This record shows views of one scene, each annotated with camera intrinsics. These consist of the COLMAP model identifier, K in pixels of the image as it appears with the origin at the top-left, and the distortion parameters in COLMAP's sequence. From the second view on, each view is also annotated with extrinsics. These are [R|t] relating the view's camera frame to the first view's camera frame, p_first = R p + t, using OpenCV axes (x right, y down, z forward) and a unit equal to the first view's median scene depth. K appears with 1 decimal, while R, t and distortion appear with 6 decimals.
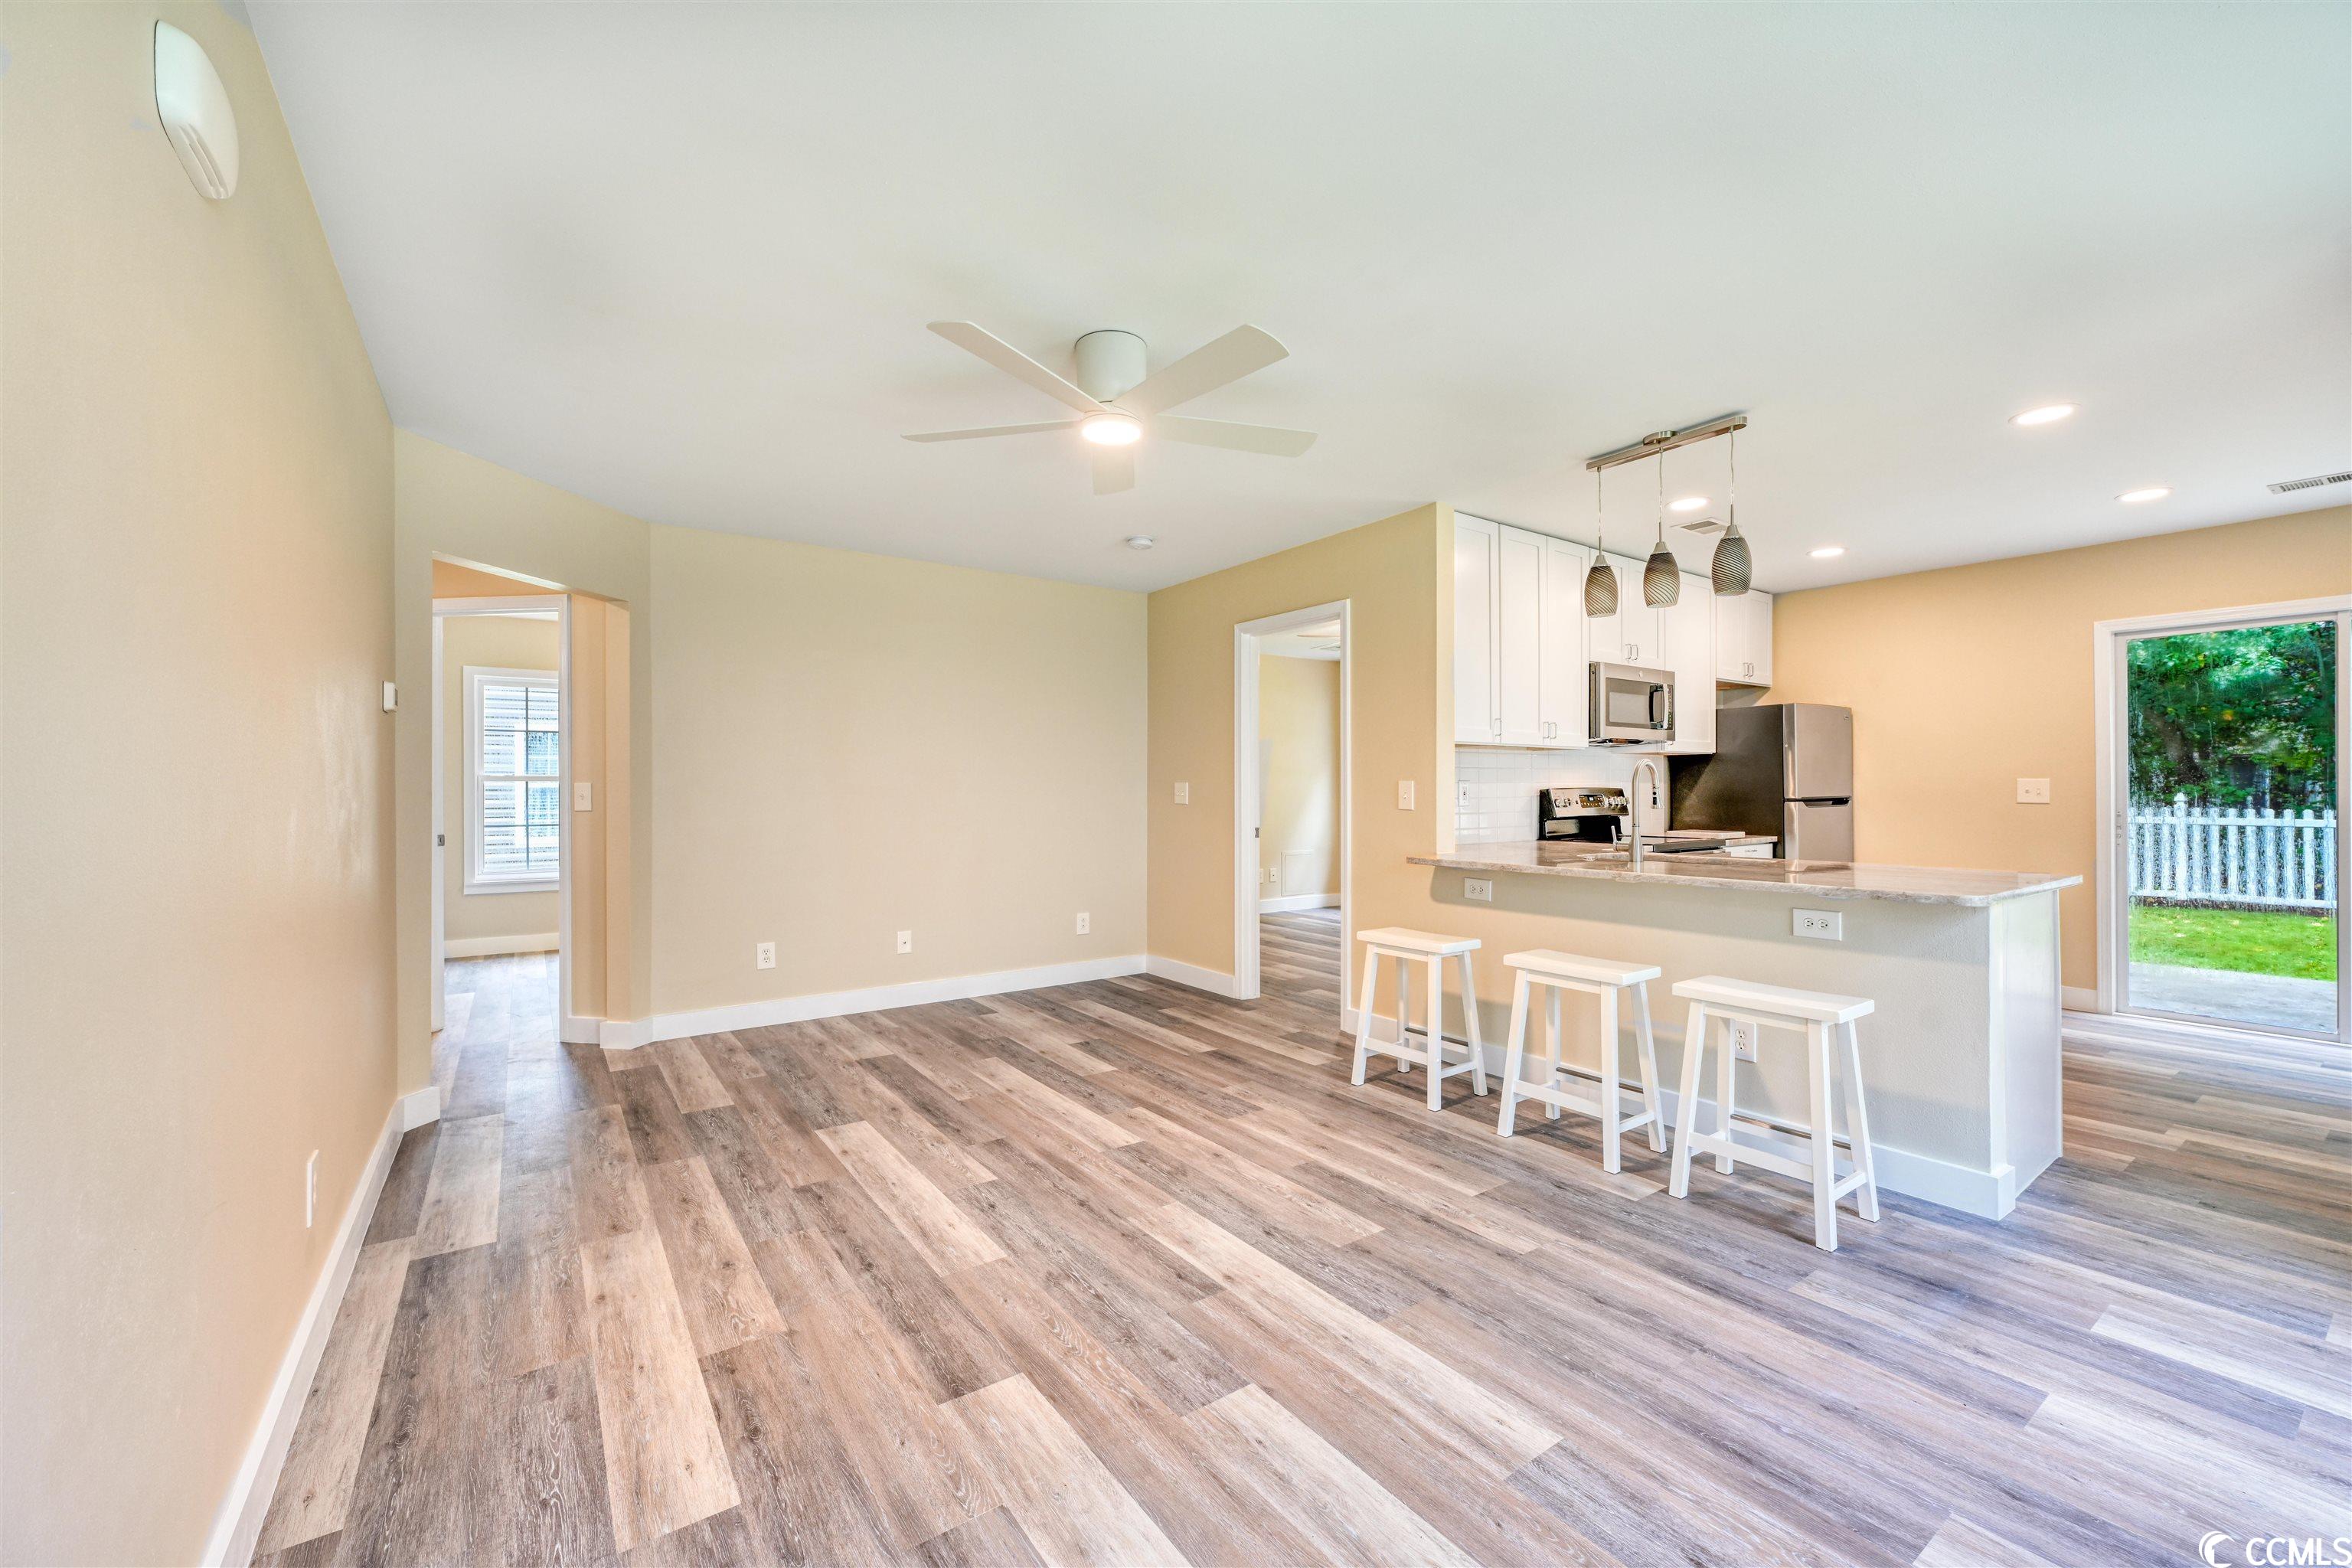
lens RADIAL K [[931.2, 0, 1185.3], [0, 931.2, 787.2], [0, 0, 1]] dist [0.000915, 0.000148]
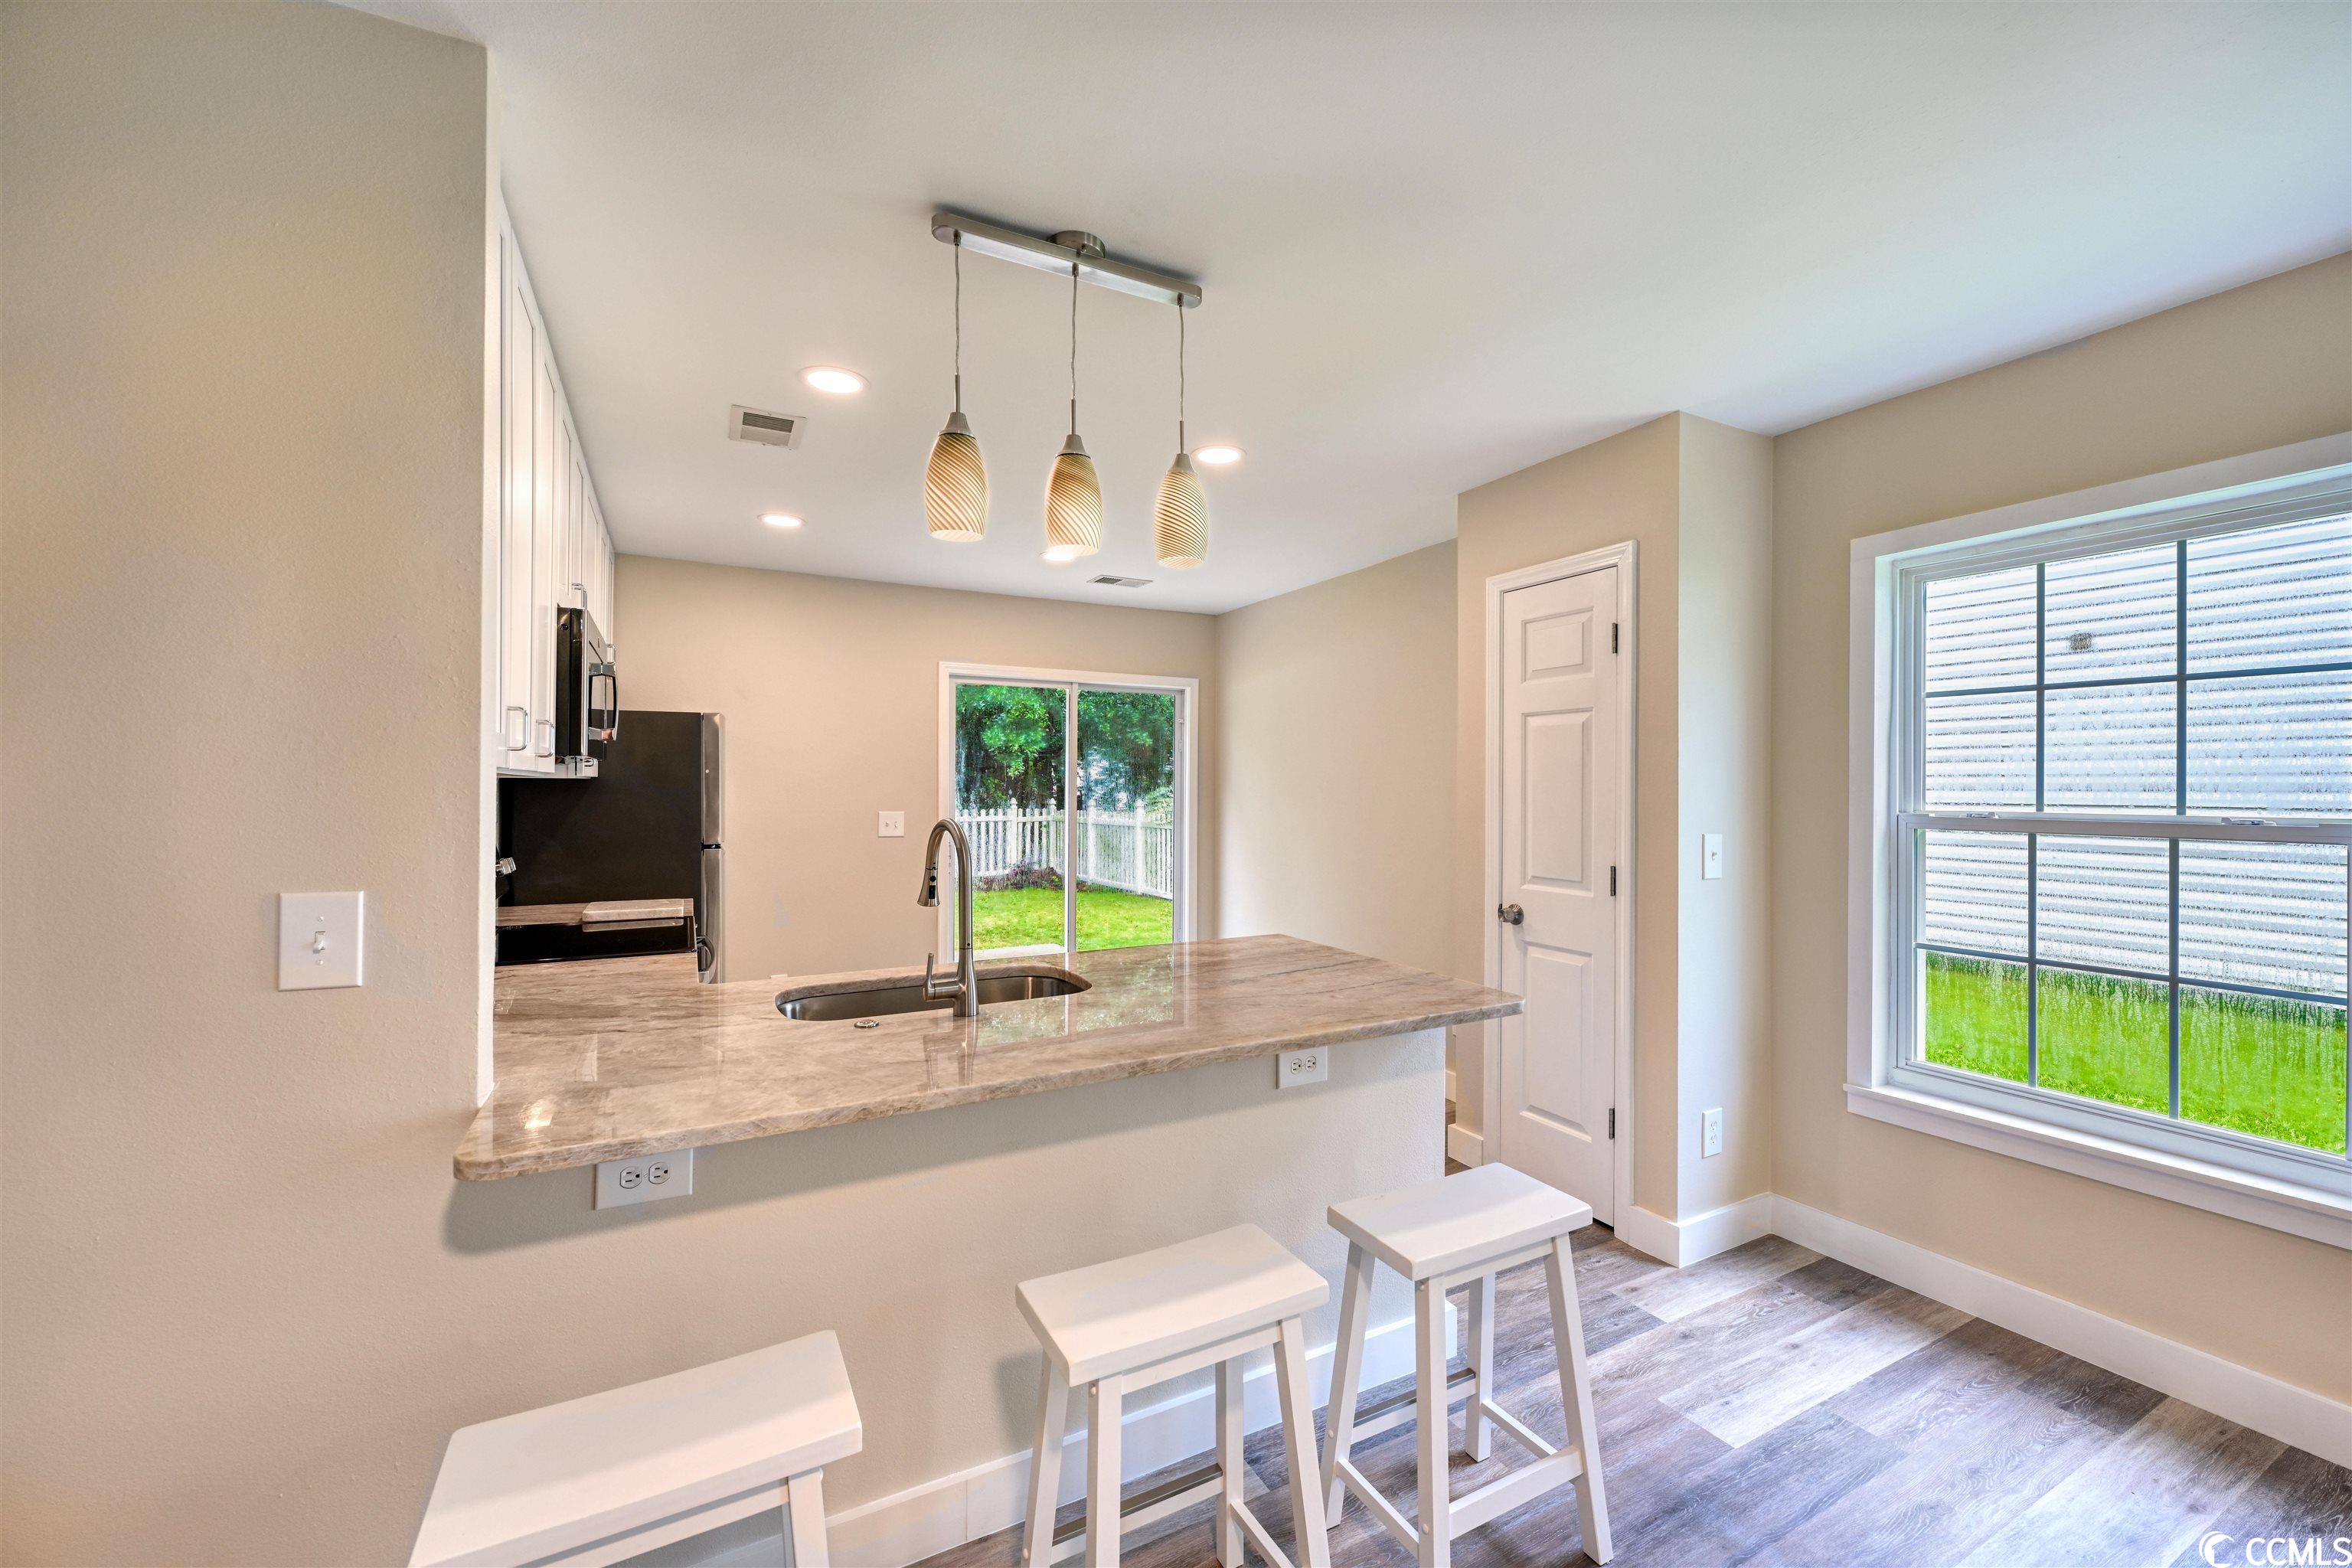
lens RADIAL K [[931.2, 0, 1175.5], [0, 931.2, 790.0], [0, 0, 1]] dist [0.000915, 0.000148]
pose [[0.128858, 0.000009, 0.991663, -0.036054], [-0.007164, 0.999974, 0.000922, -0.061246], [-0.991637, -0.007223, 0.128854, 0.998214]]
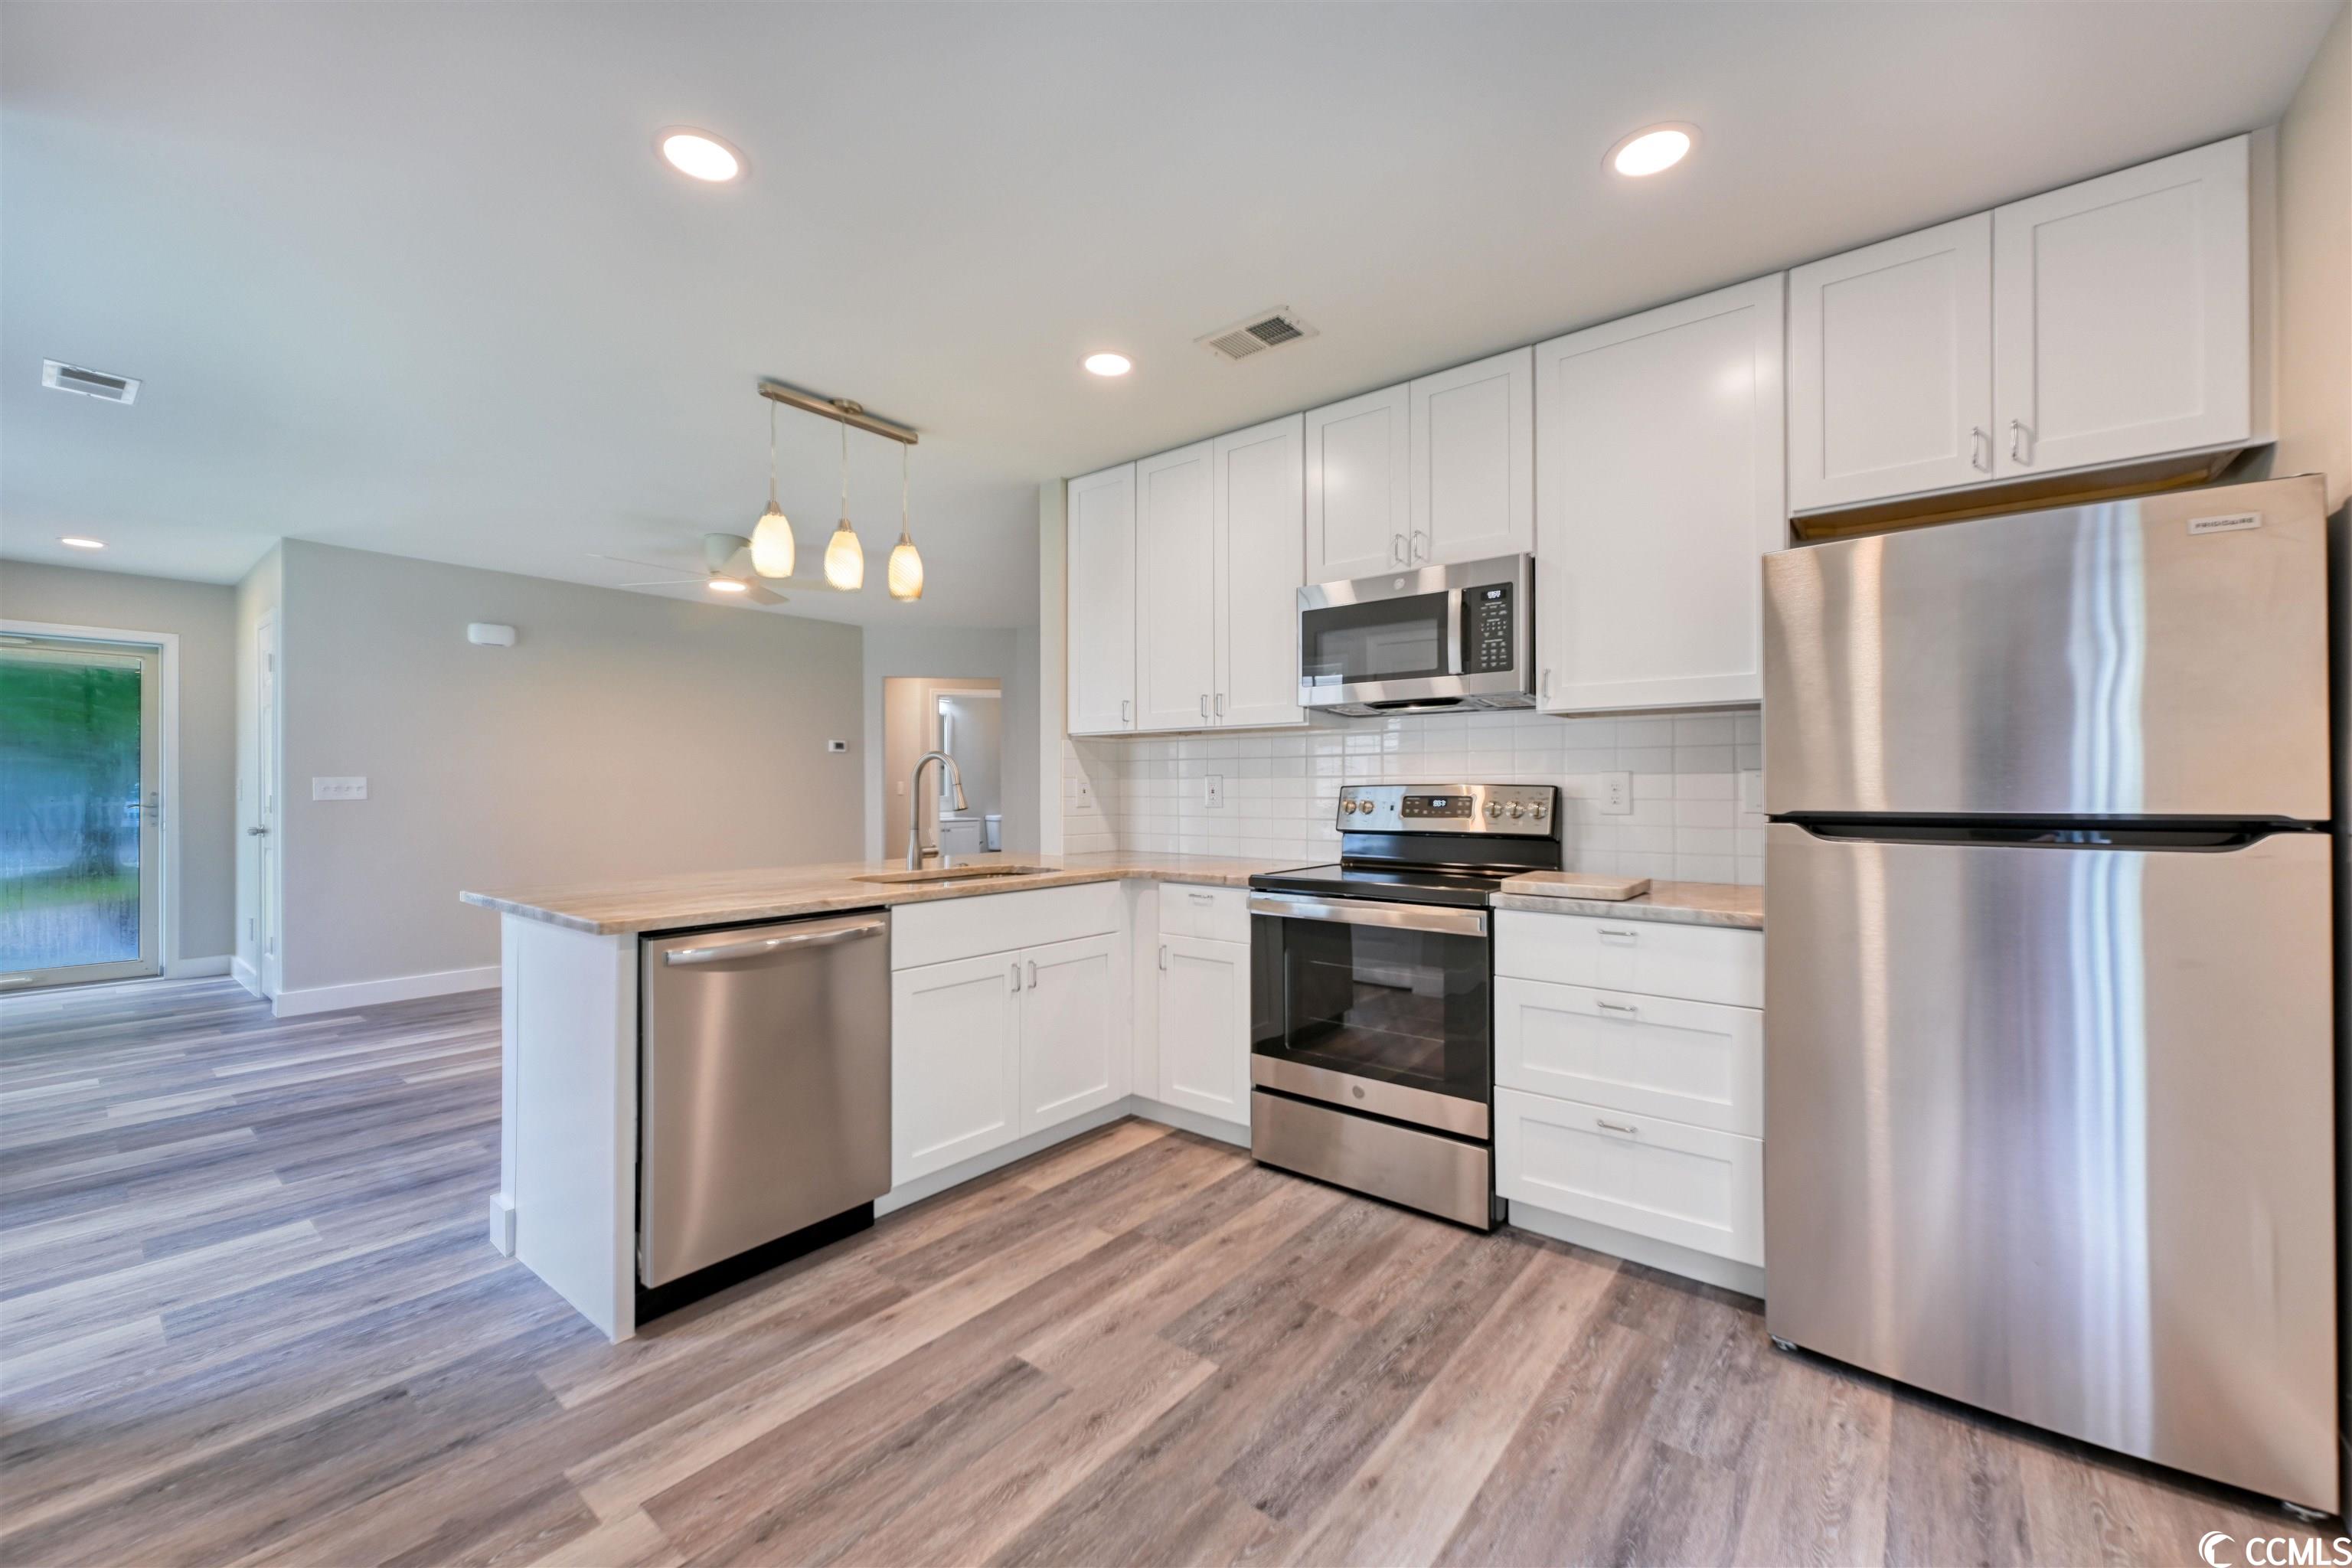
lens RADIAL K [[931.2, 0, 1180.2], [0, 931.2, 785.4], [0, 0, 1]] dist [0.000915, 0.000148]
pose [[0.270594, 0.001188, -0.962693, 1.715067], [0.003304, 0.999992, 0.002163, -0.000282], [0.962688, -0.003766, 0.270588, 1.230578]]
